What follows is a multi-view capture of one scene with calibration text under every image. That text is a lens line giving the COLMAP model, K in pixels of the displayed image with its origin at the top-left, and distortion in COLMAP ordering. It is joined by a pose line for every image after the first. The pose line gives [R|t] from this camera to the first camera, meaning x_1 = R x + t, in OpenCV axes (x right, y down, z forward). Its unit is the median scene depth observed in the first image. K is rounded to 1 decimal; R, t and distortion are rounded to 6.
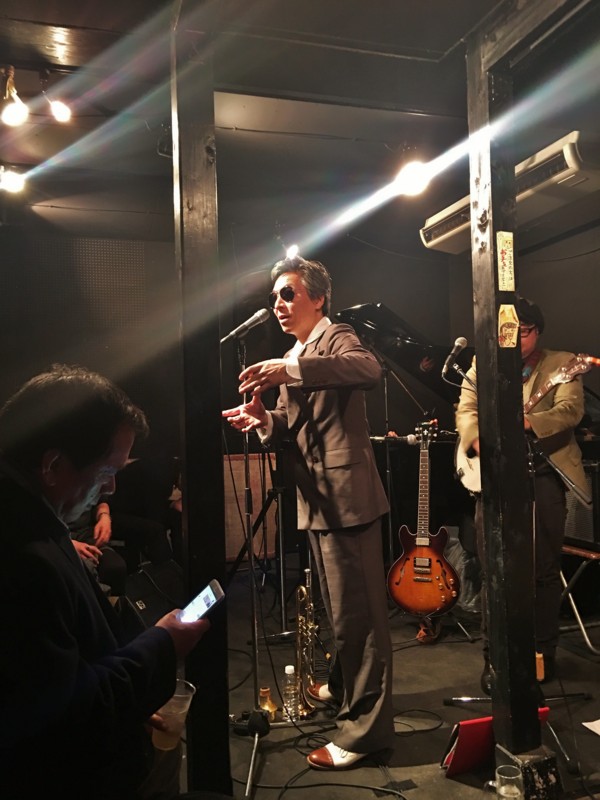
lens RADIAL K [[690.6, 0, 297.1], [0, 690.6, 405.0], [0, 0, 1]] dist [0.069282, -0.138743]
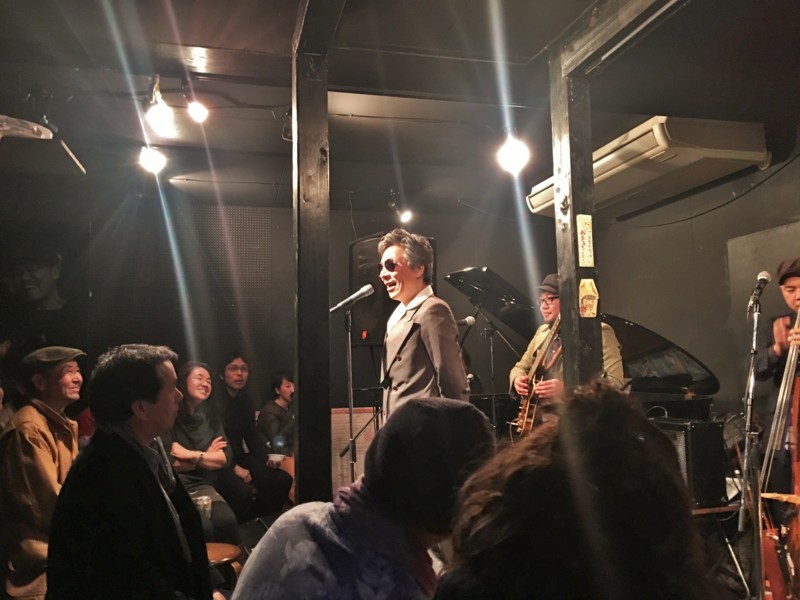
lens RADIAL K [[690.6, 0, 383.6], [0, 690.6, 300.1], [0, 0, 1]] dist [0.069282, -0.138743]
pose [[0.998682, 0.002913, -0.051249, 0.031147], [-0.006980, 0.996822, -0.079359, -0.018653], [0.050855, 0.079612, 0.995528, -0.120301]]
